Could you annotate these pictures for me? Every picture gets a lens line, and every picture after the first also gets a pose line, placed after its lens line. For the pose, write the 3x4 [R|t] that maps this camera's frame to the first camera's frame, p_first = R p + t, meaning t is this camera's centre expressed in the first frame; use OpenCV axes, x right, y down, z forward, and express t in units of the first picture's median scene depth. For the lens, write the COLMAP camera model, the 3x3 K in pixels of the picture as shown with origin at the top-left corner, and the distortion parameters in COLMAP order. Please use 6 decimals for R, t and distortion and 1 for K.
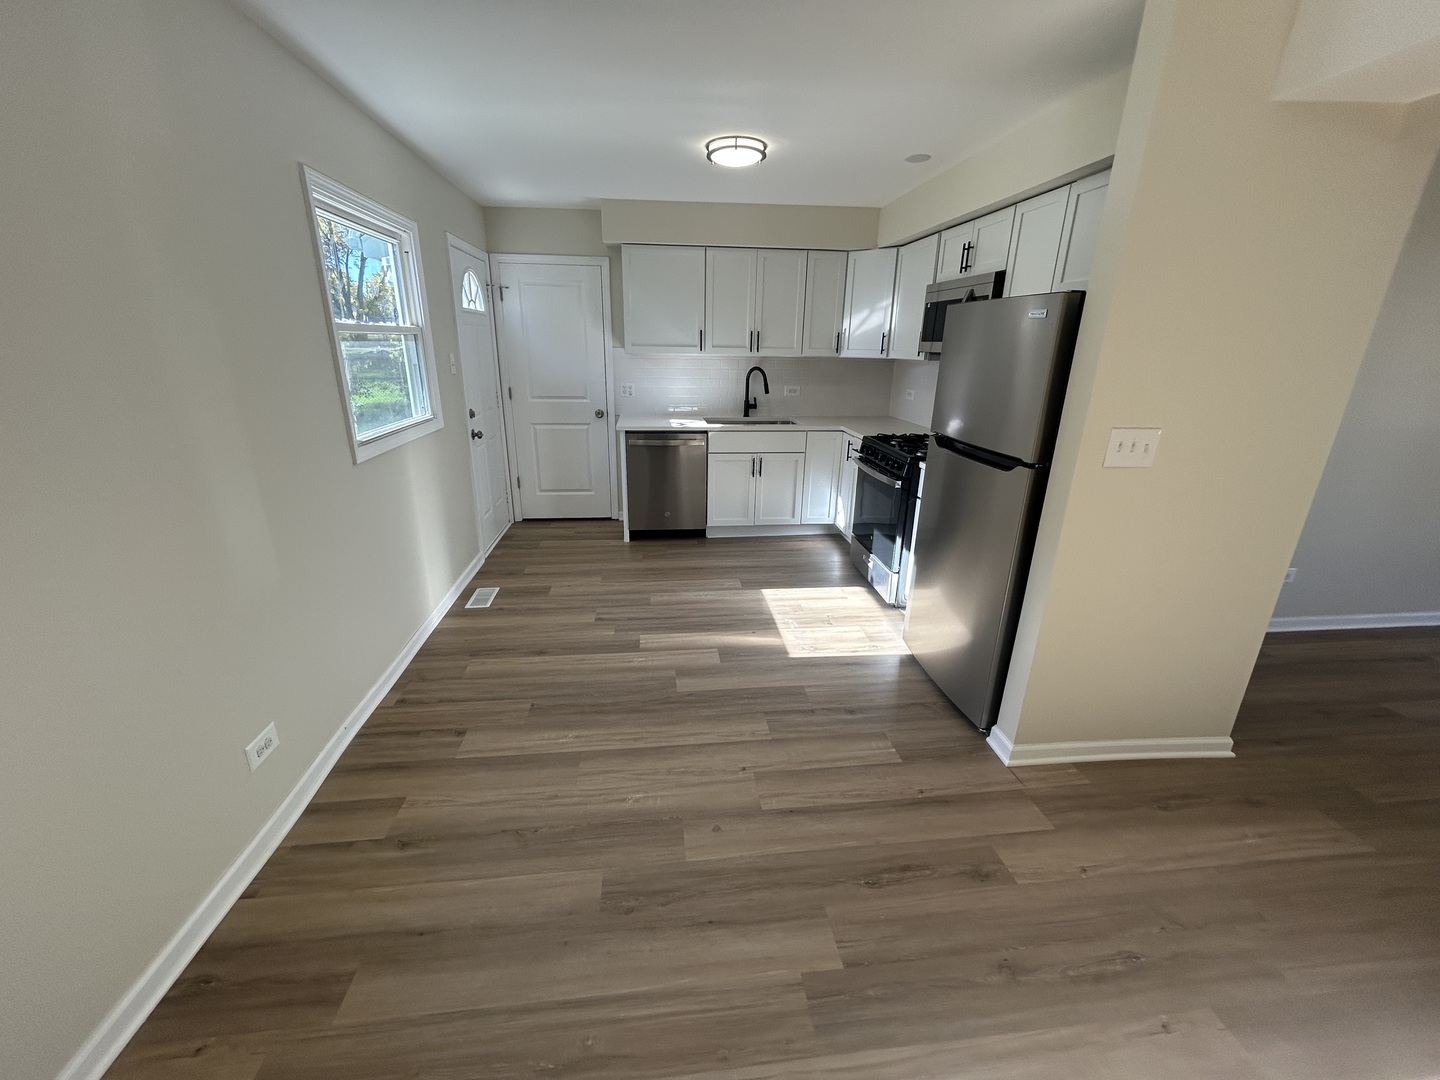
lens RADIAL K [[585.5, 0, 720.6], [0, 585.5, 538.5], [0, 0, 1]] dist [-0.001191, 0.000037]
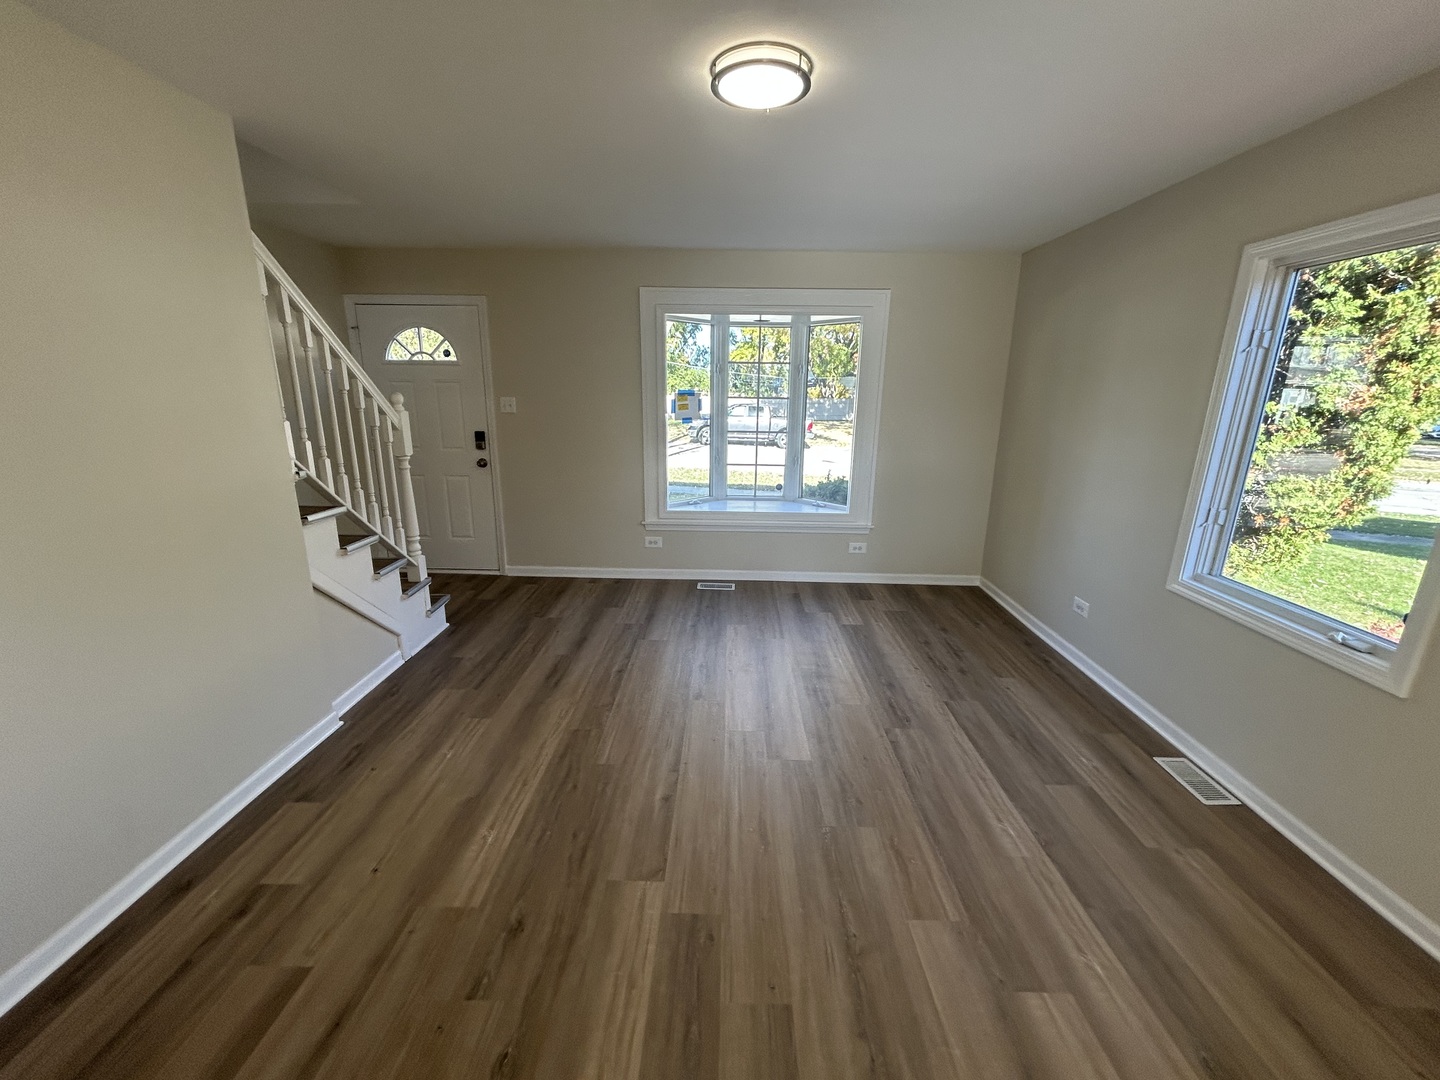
lens RADIAL K [[582.7, 0, 716.5], [0, 582.7, 542.8], [0, 0, 1]] dist [-0.000601, 0.000446]
pose [[0.132702, -0.272650, 0.952918, 0.655661], [0.307899, 0.925195, 0.221840, -0.088491], [-0.942119, 0.263964, 0.206723, 0.282213]]
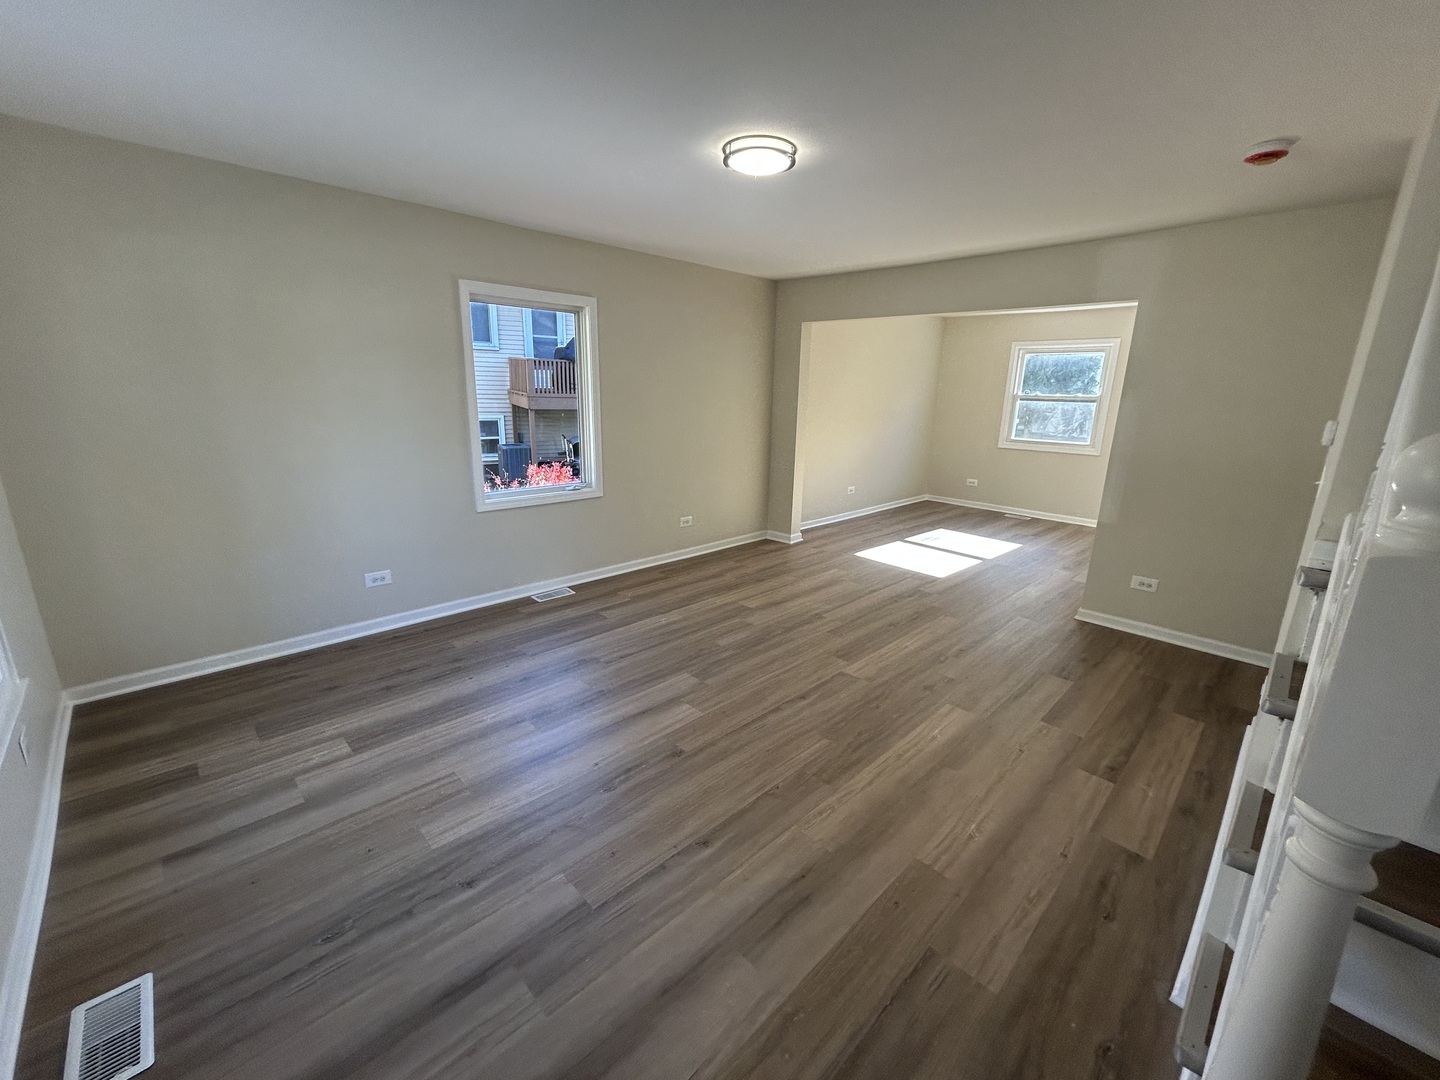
lens RADIAL K [[585.5, 0, 720.6], [0, 585.5, 538.5], [0, 0, 1]] dist [-0.001191, 0.000037]
pose [[-0.784948, 0.121743, -0.607483, 1.664059], [-0.232347, 0.851102, 0.470787, -0.251454], [0.574345, 0.510690, -0.639784, 0.841720]]
